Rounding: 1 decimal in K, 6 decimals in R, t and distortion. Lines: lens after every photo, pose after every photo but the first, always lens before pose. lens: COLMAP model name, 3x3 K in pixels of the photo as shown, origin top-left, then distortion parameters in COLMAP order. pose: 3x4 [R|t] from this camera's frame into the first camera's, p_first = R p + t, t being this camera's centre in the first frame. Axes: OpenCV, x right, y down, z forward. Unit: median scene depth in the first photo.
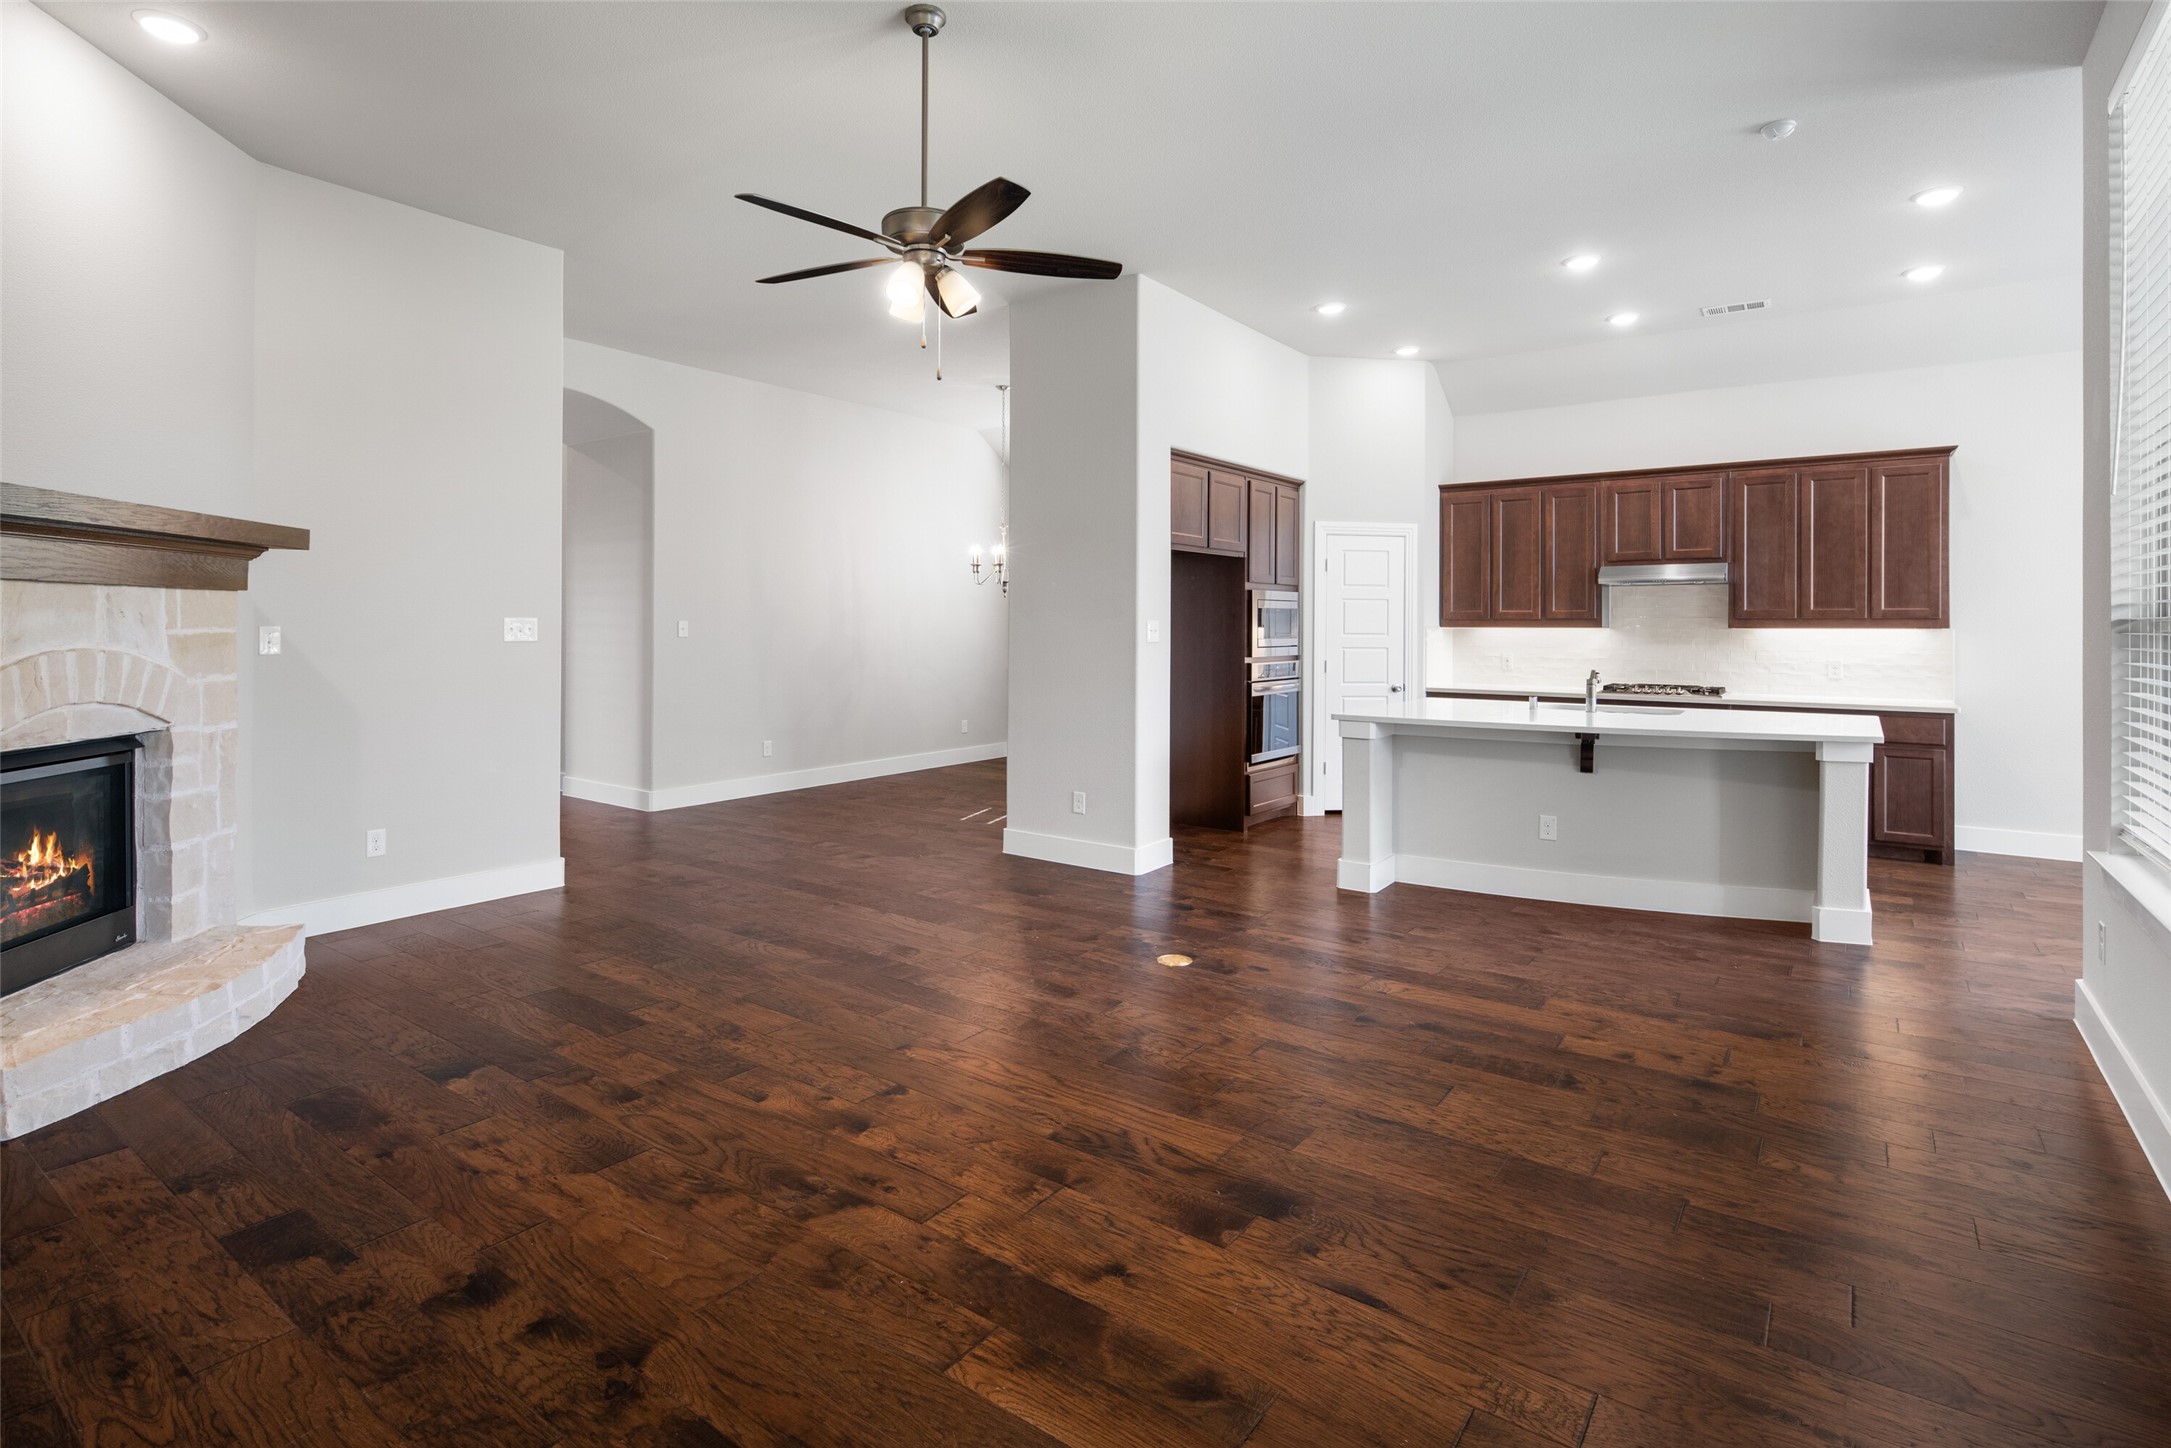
lens RADIAL K [[1074.5, 0, 1049.4], [0, 1074.5, 613.8], [0, 0, 1]] dist [0.000642, -0.000766]
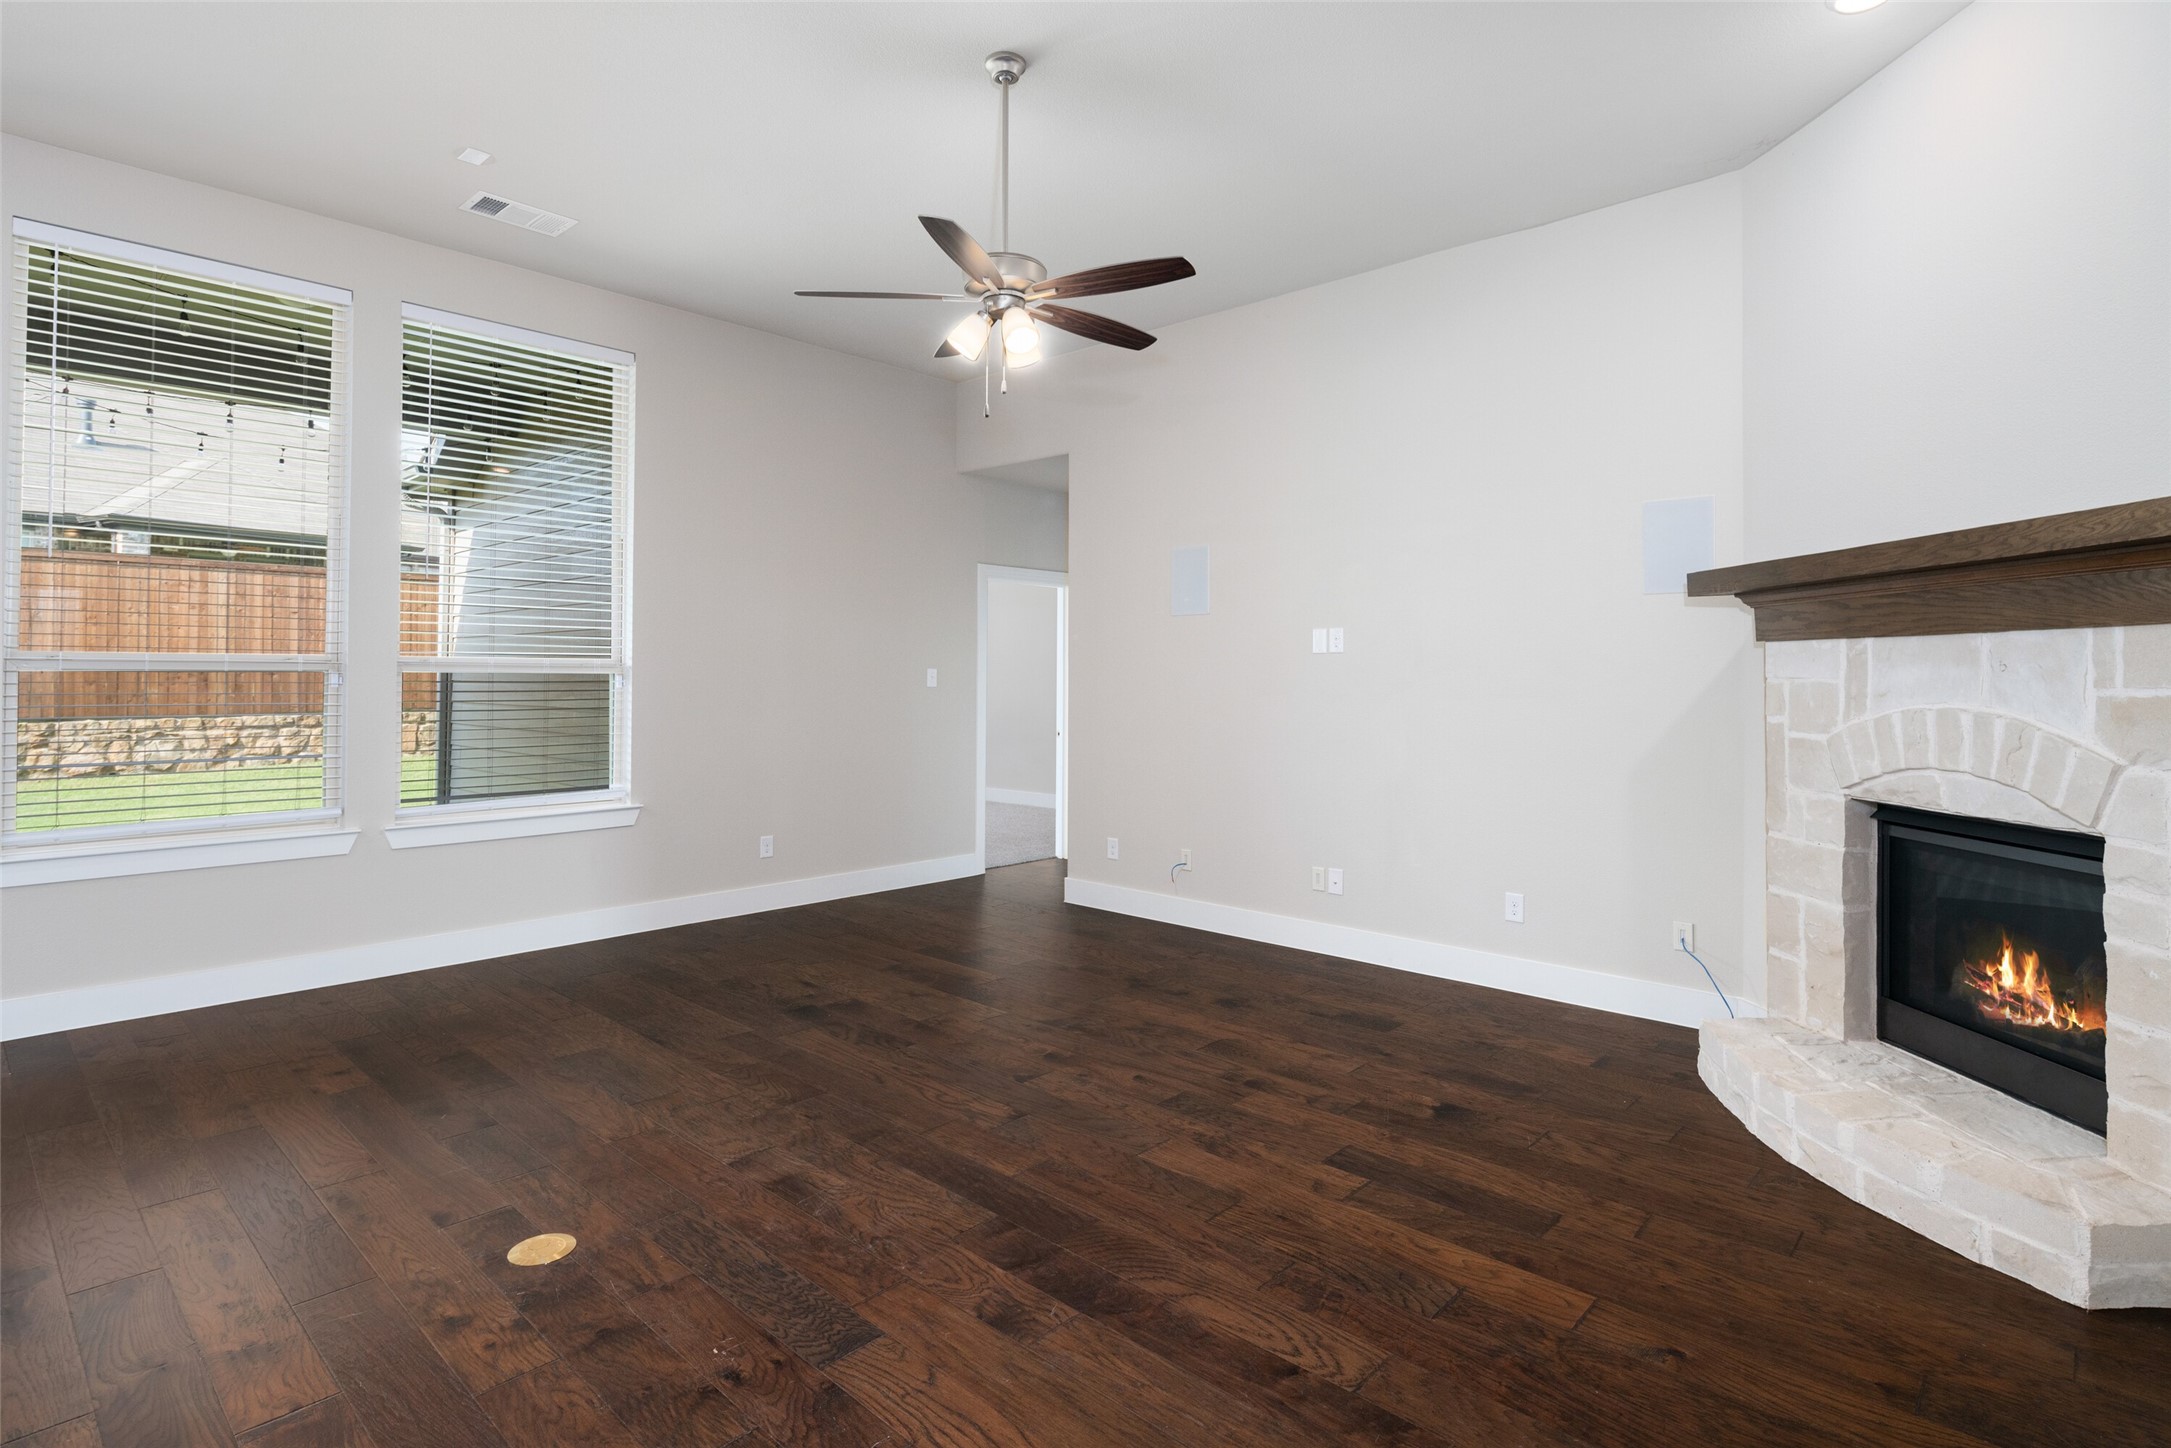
lens RADIAL K [[1076.5, 0, 1070.2], [0, 1076.5, 646.3], [0, 0, 1]] dist [0.001769, -0.001033]
pose [[-0.994973, -0.008333, 0.099796, -0.294388], [-0.012187, 0.999201, -0.038073, 0.026075], [-0.099399, -0.039098, -0.994279, 2.095898]]
